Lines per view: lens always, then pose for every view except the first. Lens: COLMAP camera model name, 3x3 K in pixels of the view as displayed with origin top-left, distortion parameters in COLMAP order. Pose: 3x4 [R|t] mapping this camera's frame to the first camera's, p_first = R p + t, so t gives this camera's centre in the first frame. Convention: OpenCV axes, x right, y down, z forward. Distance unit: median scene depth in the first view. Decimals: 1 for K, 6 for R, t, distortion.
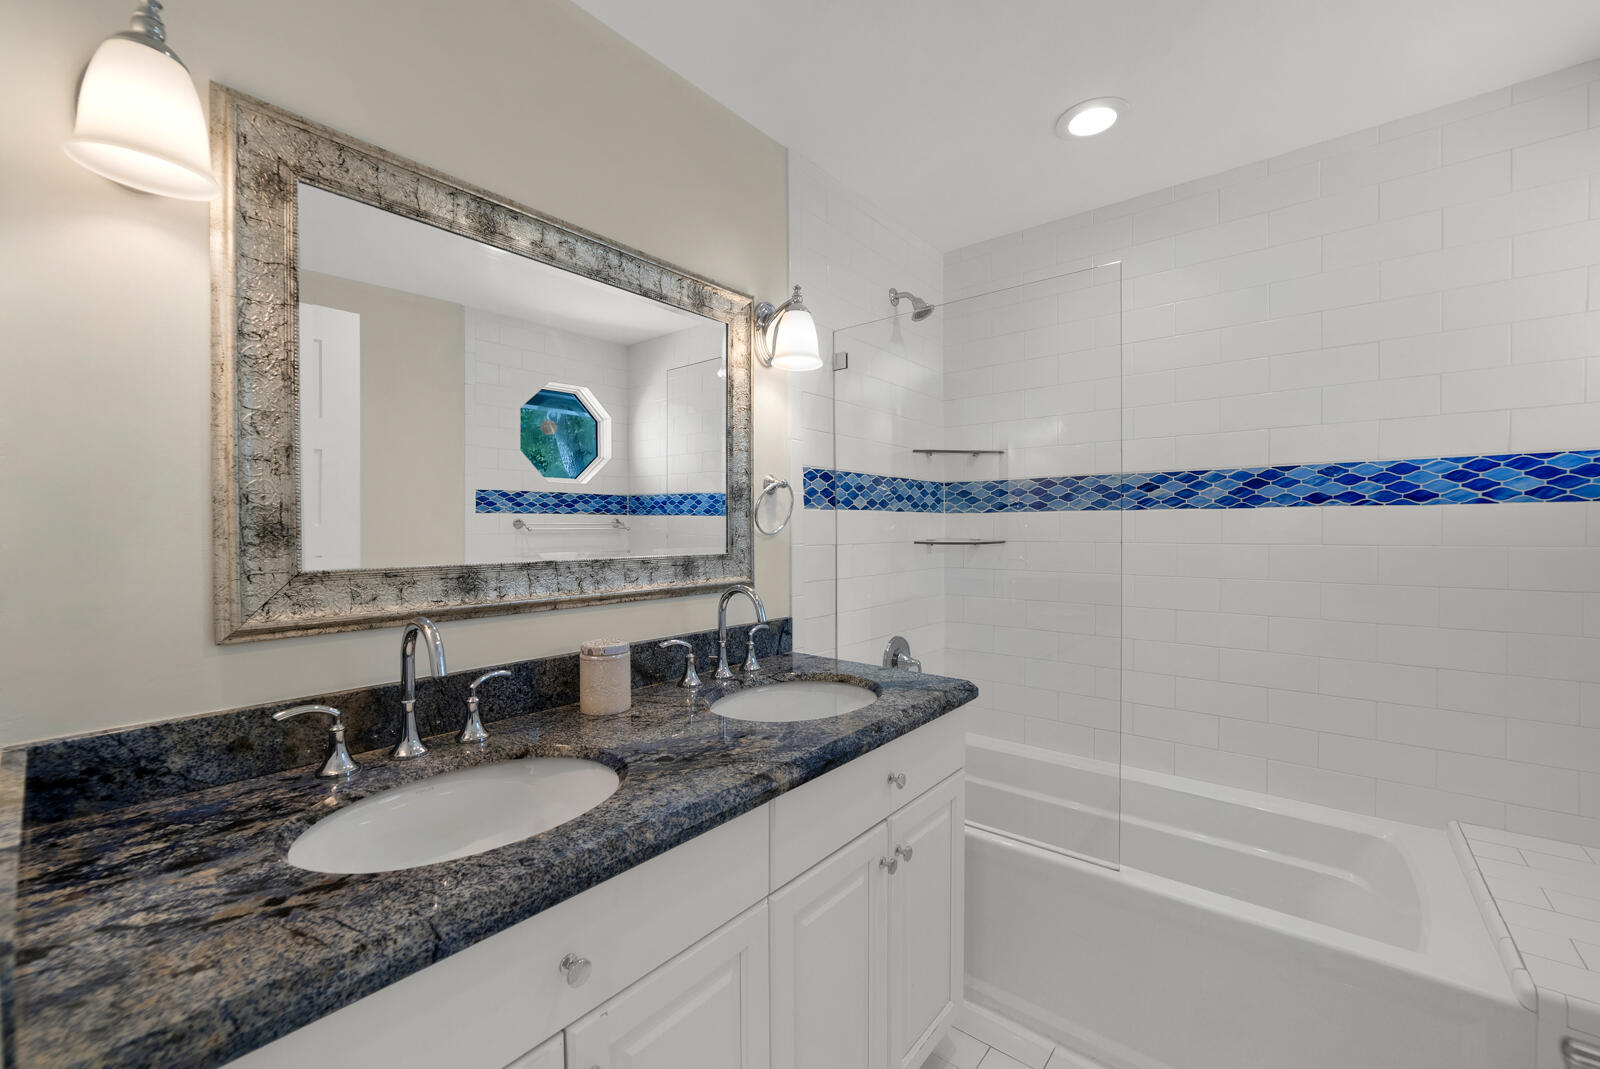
lens RADIAL K [[633.5, 0, 797.0], [0, 633.5, 542.1], [0, 0, 1]] dist [-0.006575, 0.000342]
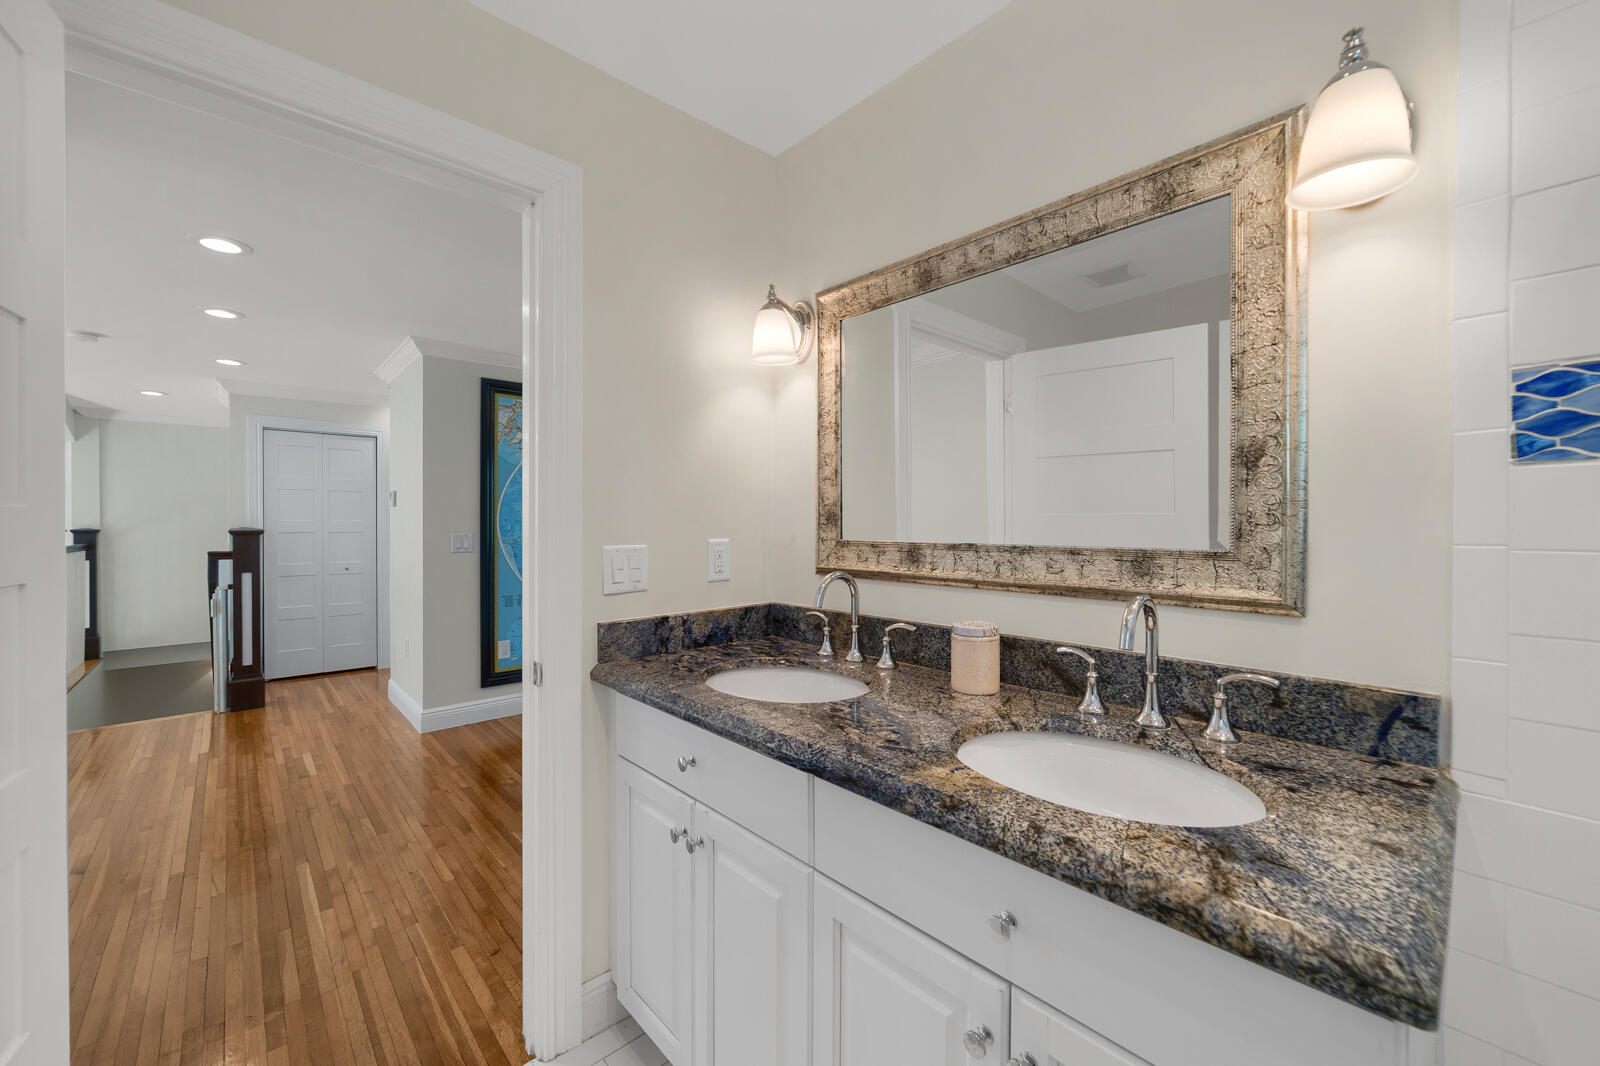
lens RADIAL K [[633.5, 0, 813.4], [0, 633.5, 527.7], [0, 0, 1]] dist [-0.006575, 0.000342]
pose [[-0.118381, 0.017693, -0.992811, 0.771932], [-0.014158, 0.999710, 0.019504, -0.016688], [0.992867, 0.016365, -0.118096, 0.875054]]
